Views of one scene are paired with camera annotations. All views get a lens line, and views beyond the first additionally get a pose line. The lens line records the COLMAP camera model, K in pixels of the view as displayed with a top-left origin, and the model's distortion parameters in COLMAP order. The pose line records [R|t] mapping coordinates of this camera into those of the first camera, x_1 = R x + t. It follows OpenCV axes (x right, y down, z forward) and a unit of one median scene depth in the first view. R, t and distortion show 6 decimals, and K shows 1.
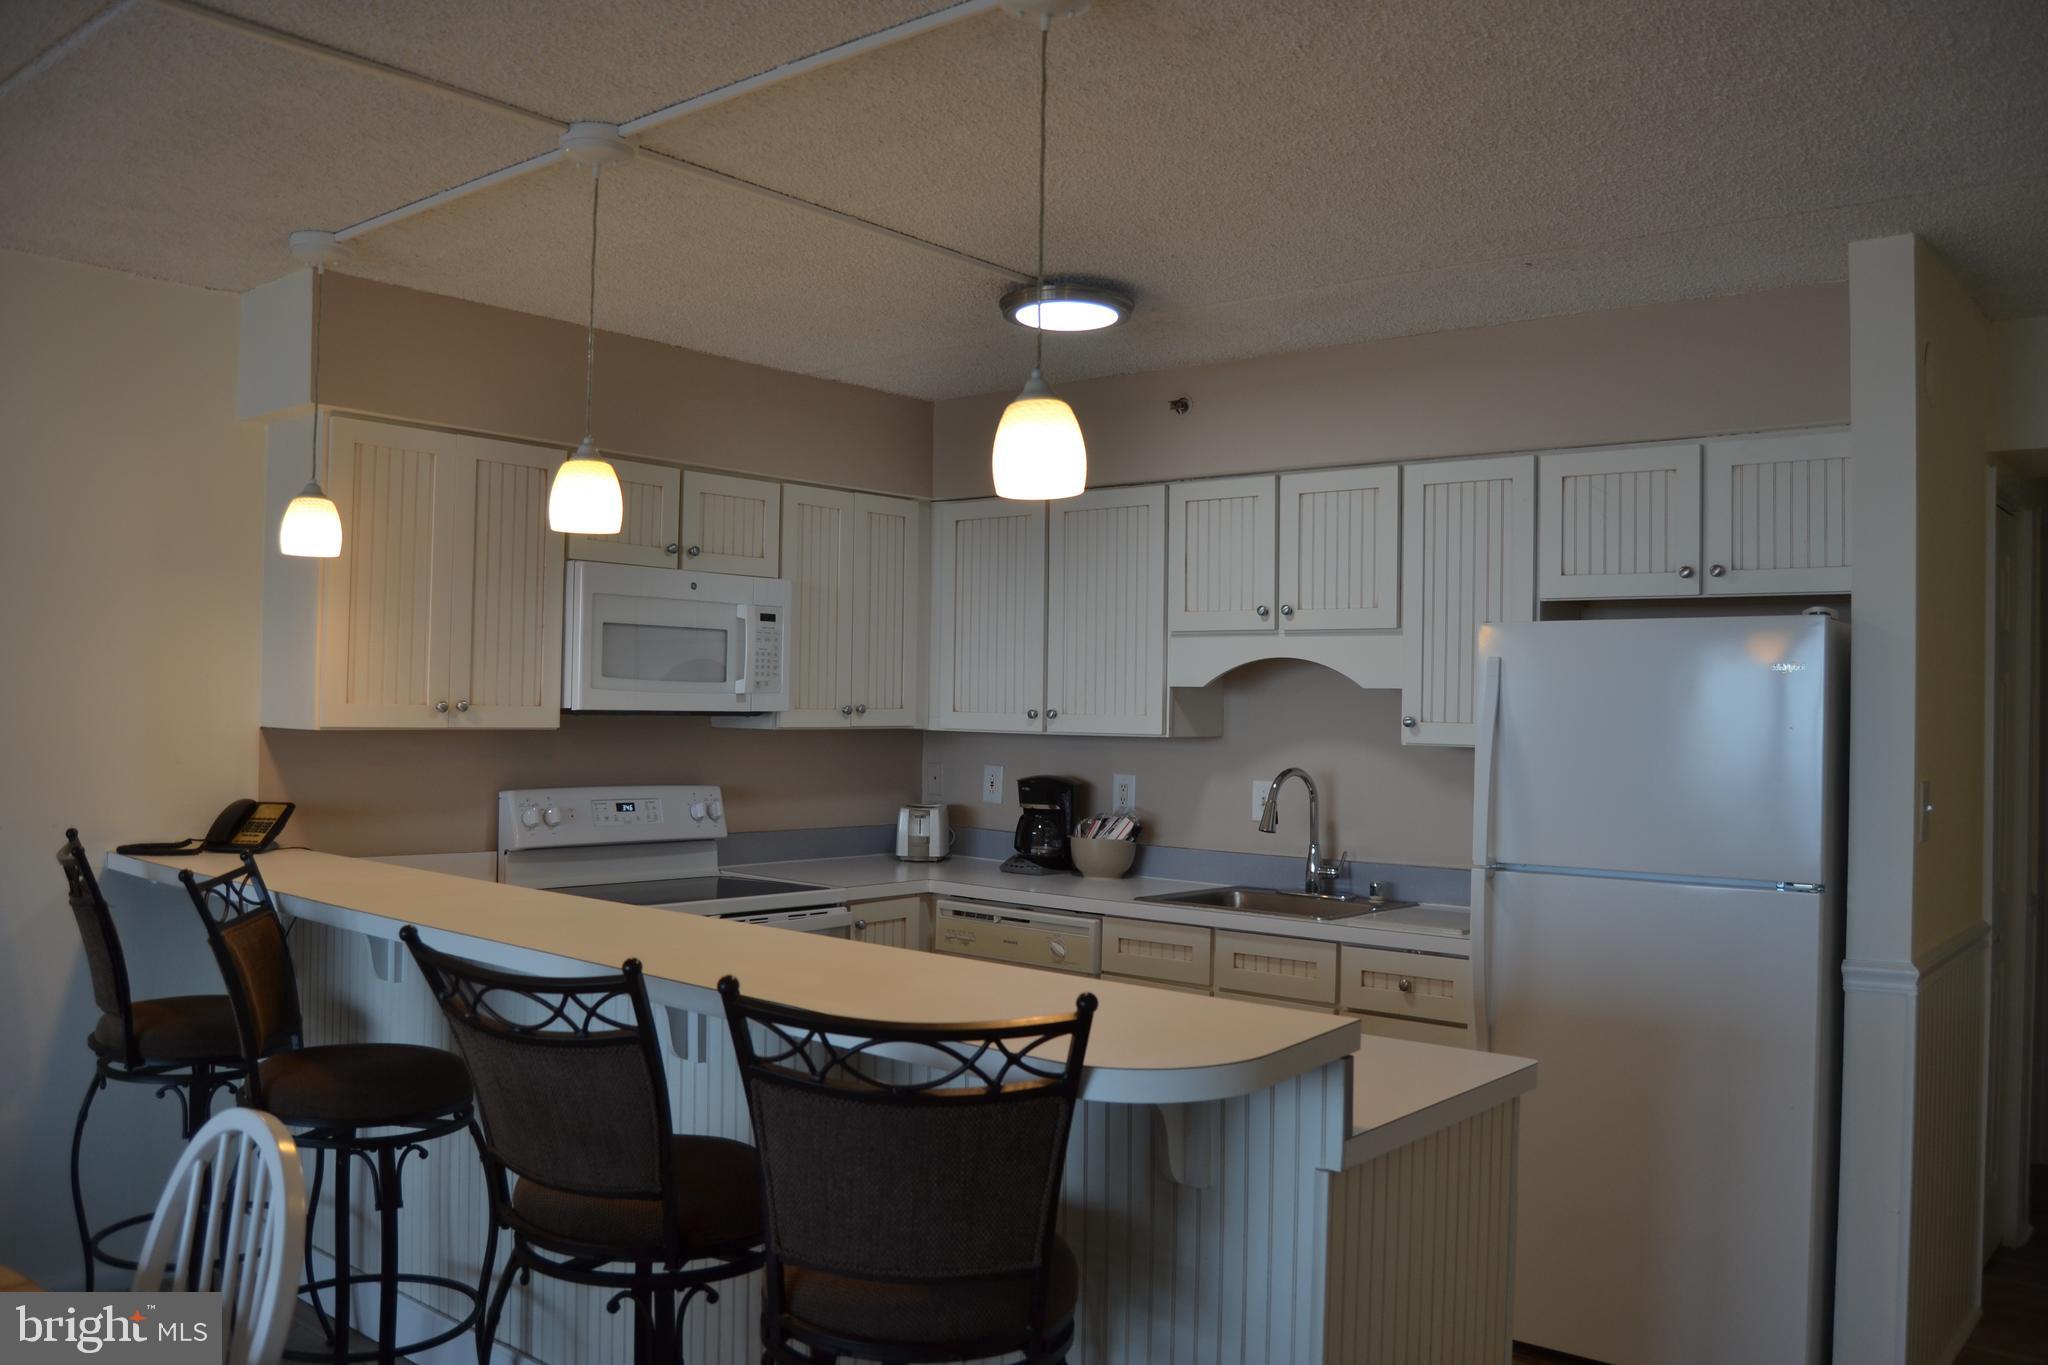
lens RADIAL K [[1638.7, 0, 1039.8], [0, 1638.7, 691.4], [0, 0, 1]] dist [-0.094130, 0.040141]
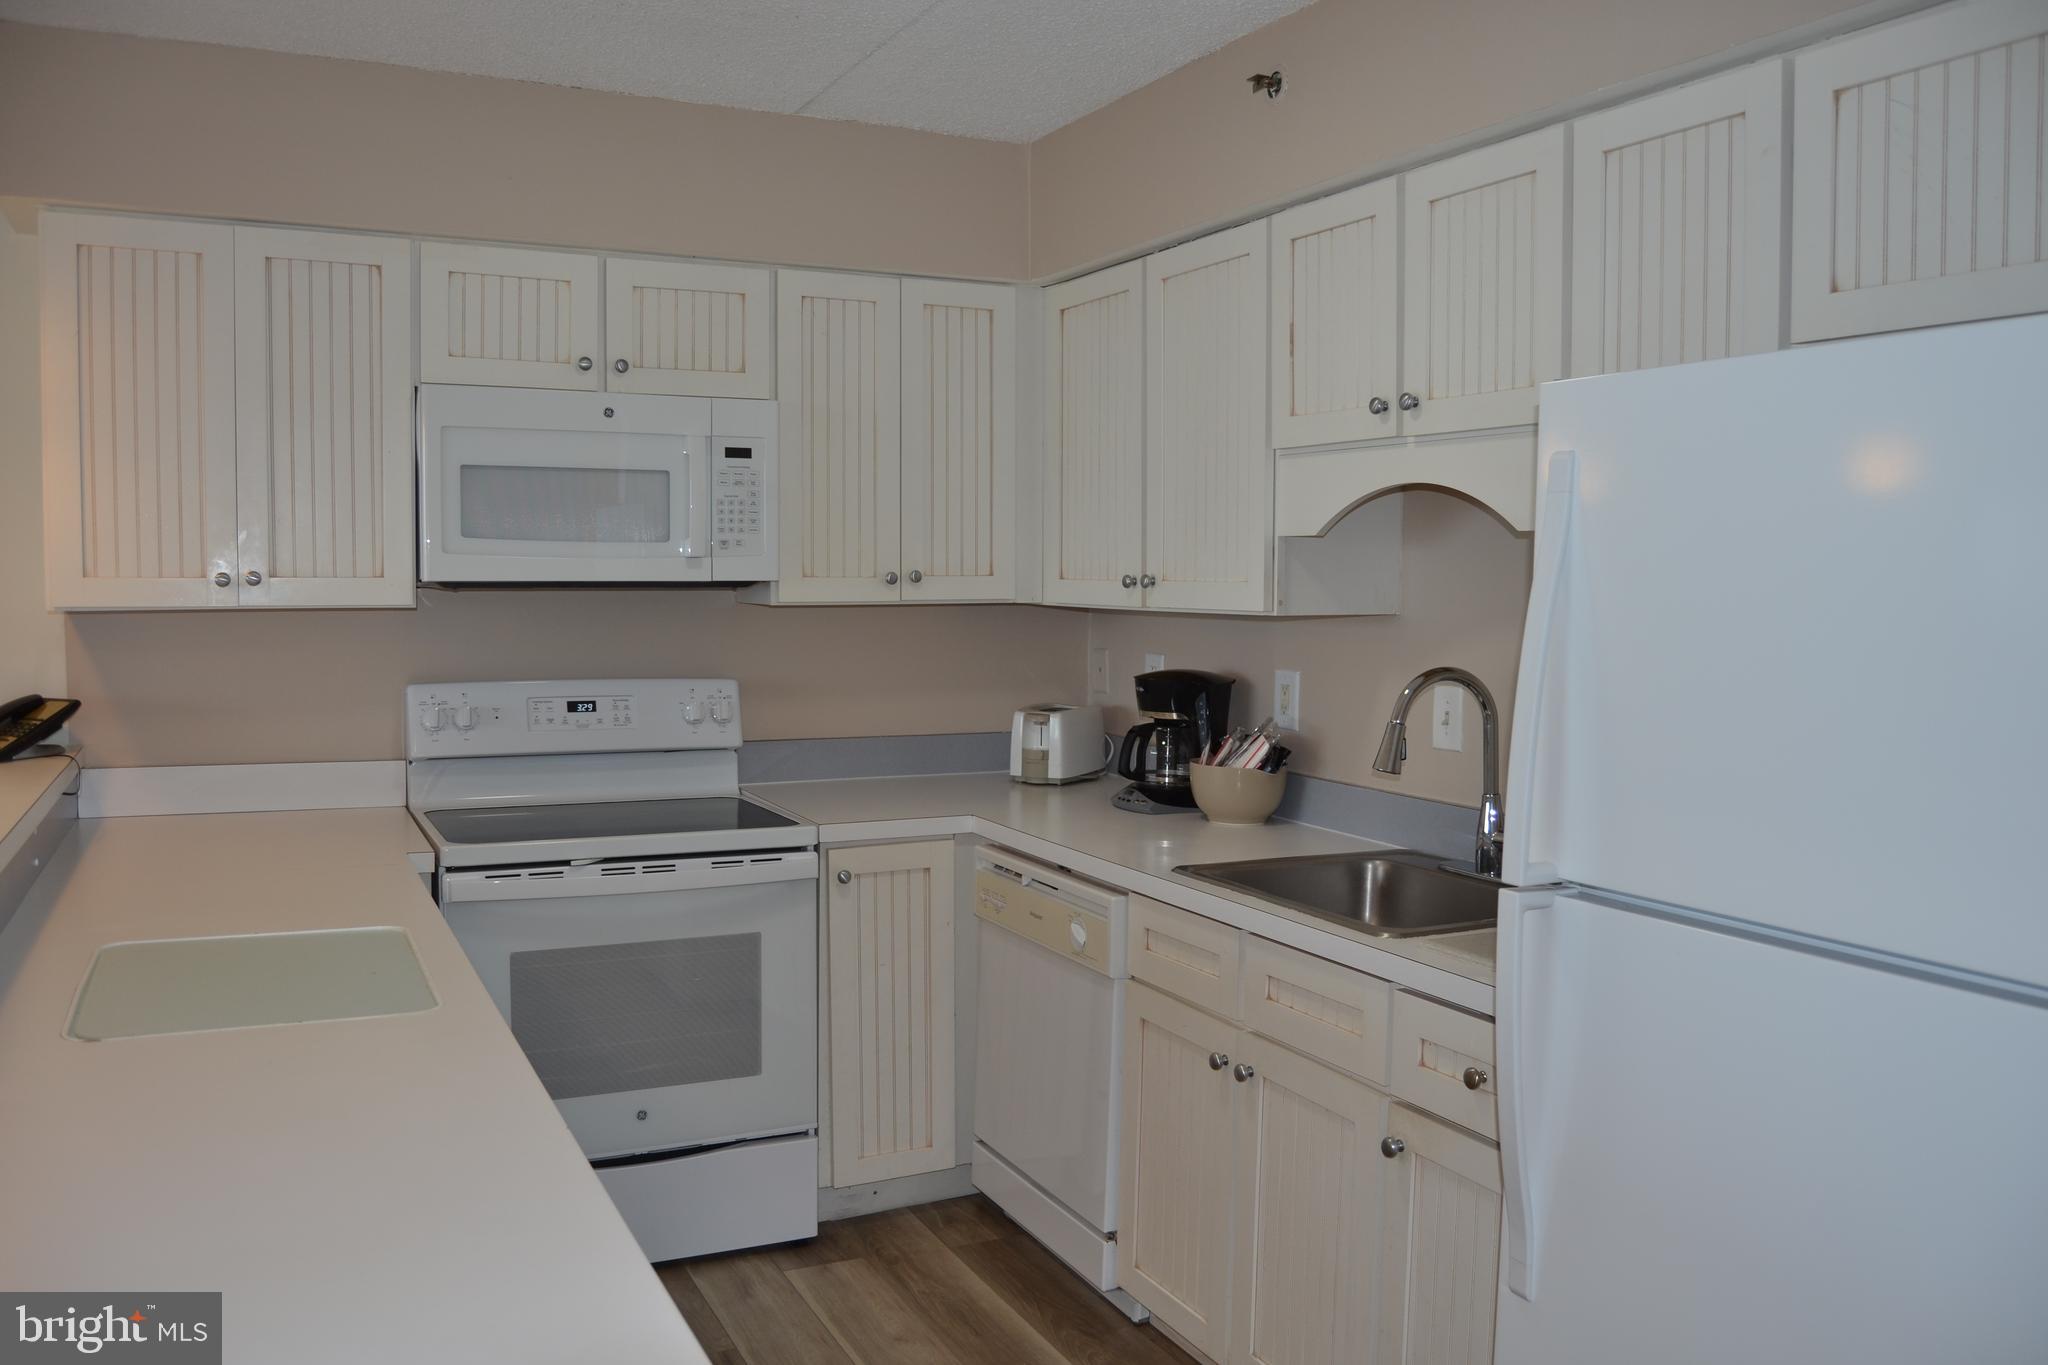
lens RADIAL K [[1638.7, 0, 1039.8], [0, 1638.7, 691.4], [0, 0, 1]] dist [-0.094130, 0.040141]
pose [[0.910074, 0.019048, -0.414007, 0.266272], [0.013136, 0.997116, 0.074751, 0.008925], [0.414237, -0.073467, 0.907199, 0.390079]]
